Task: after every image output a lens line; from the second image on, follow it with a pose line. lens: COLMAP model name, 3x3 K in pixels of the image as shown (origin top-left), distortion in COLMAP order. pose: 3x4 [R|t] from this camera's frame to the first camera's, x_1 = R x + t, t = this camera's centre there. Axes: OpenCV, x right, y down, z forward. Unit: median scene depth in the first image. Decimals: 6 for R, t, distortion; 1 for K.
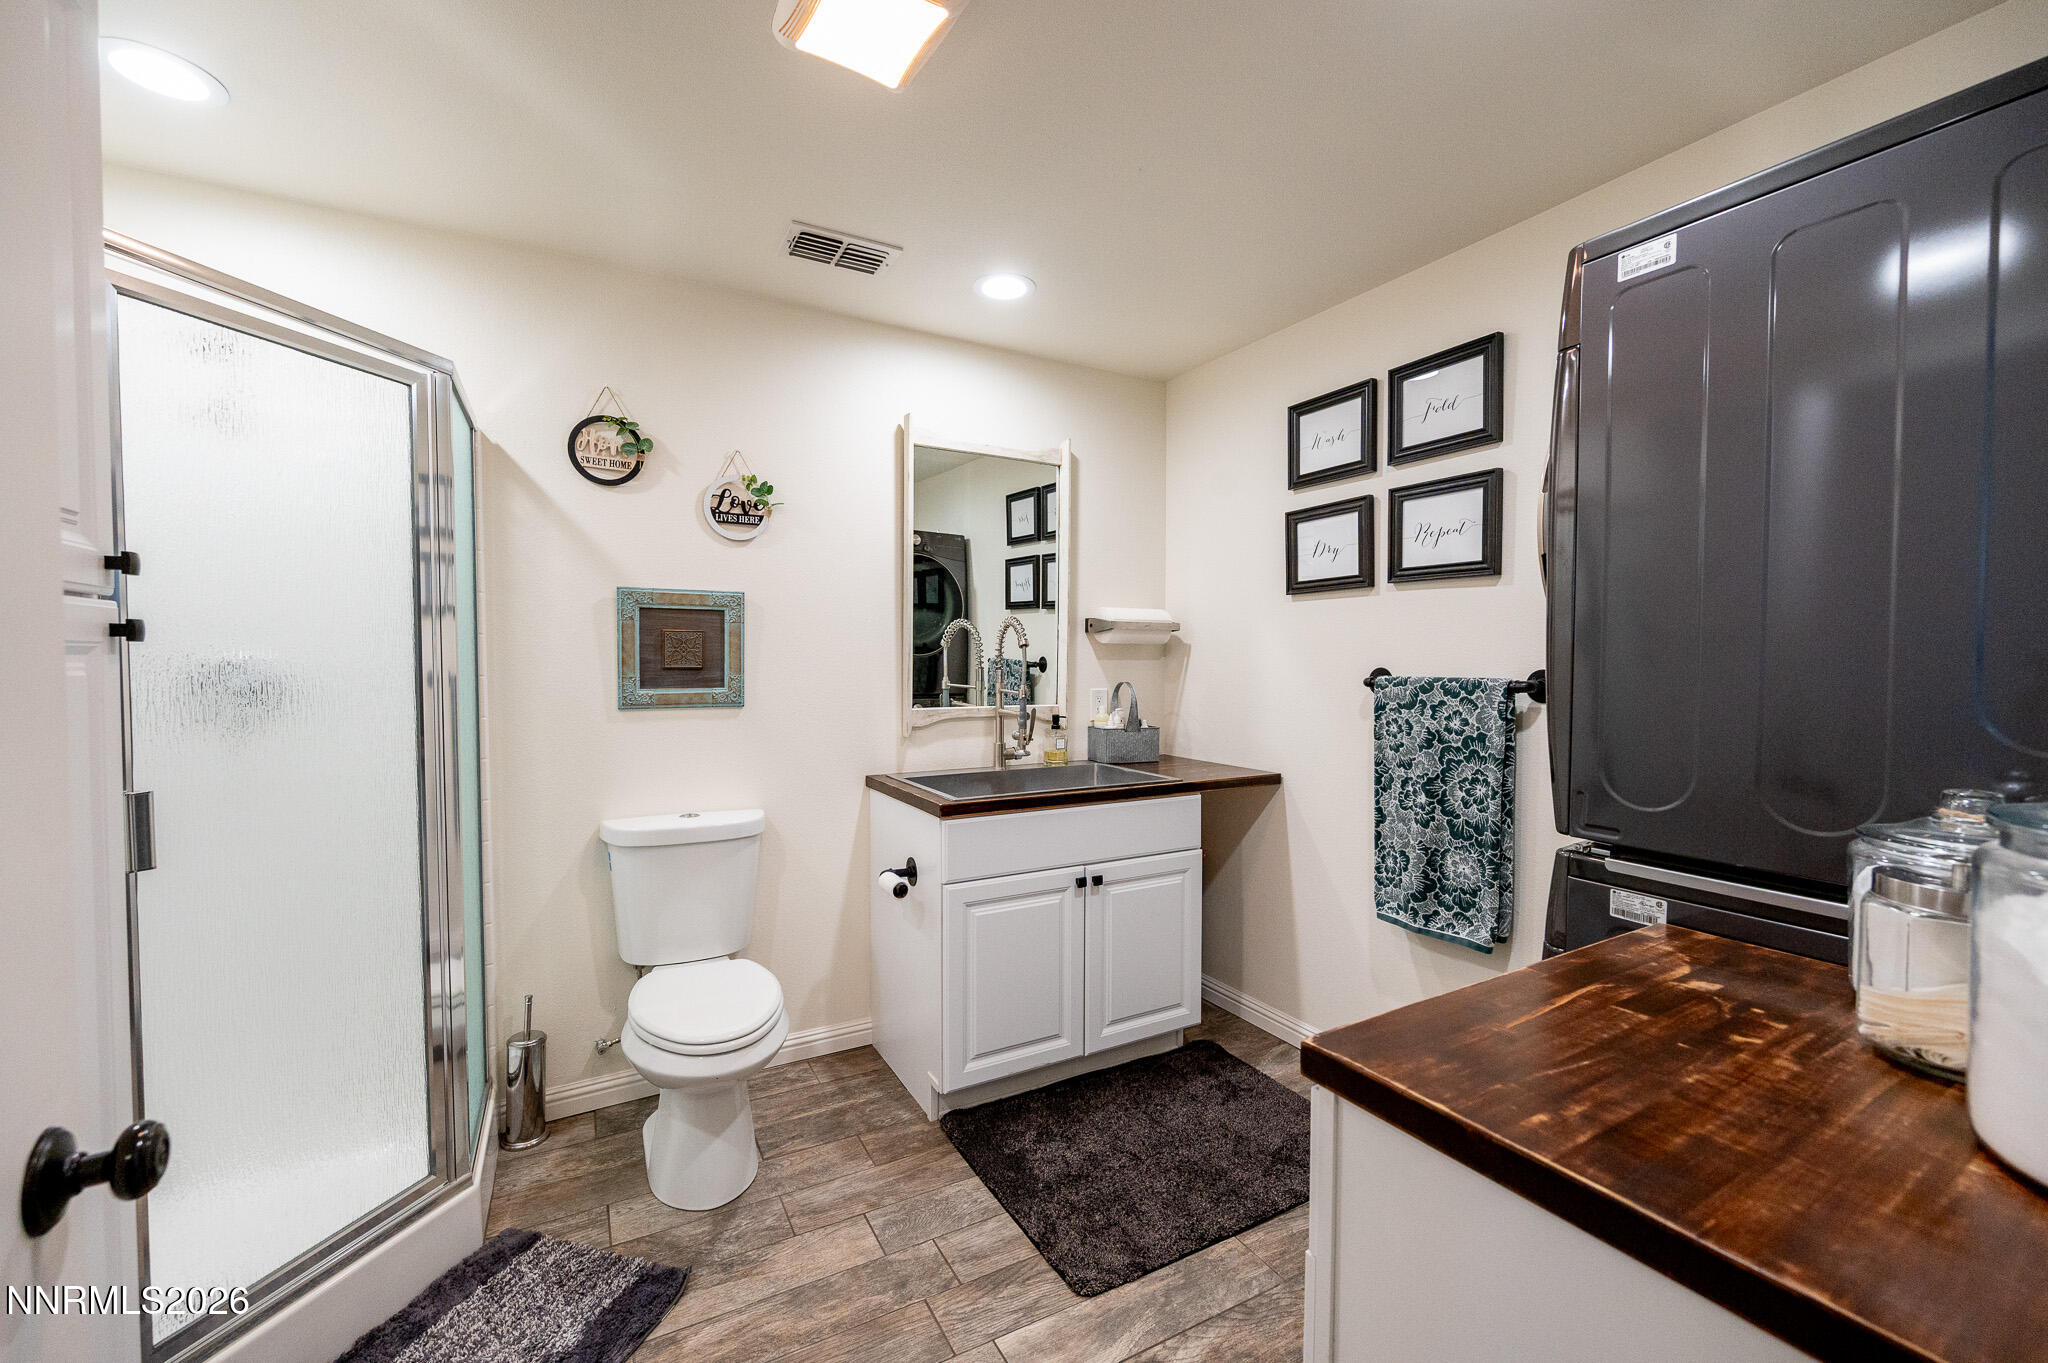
lens RADIAL K [[815.9, 0, 1018.3], [0, 815.9, 677.9], [0, 0, 1]] dist [-0.002209, -0.000050]
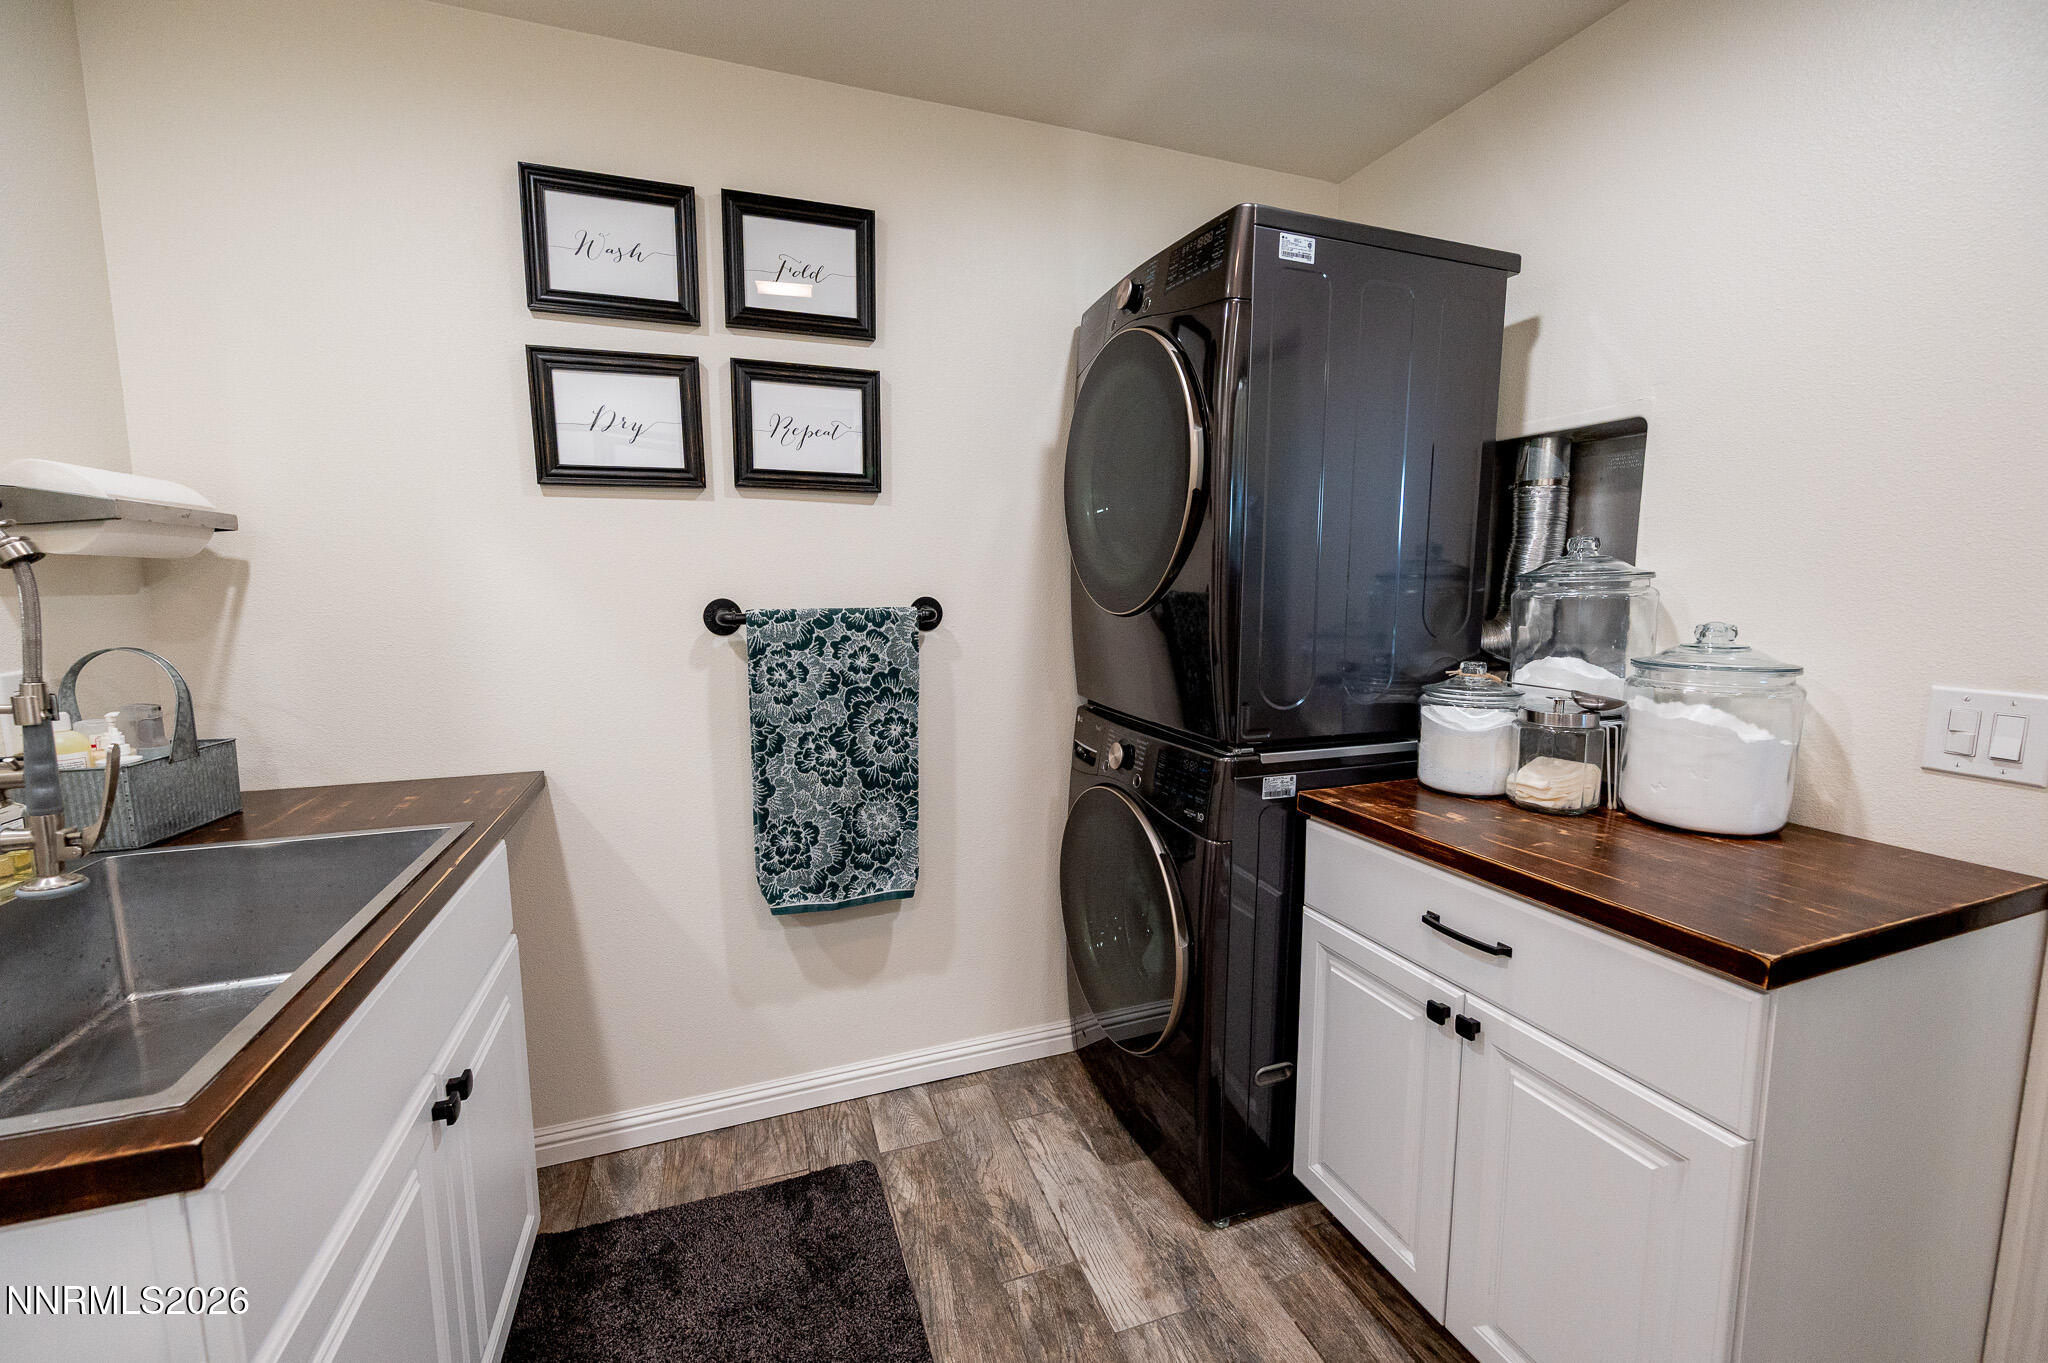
lens RADIAL K [[834.0, 0, 1027.5], [0, 834.0, 676.8], [0, 0, 1]] dist [-0.000732, -0.000121]
pose [[0.157858, -0.120723, 0.980054, -0.307570], [0.026114, 0.992662, 0.118070, -0.027310], [-0.987116, 0.006955, 0.159853, 0.664787]]
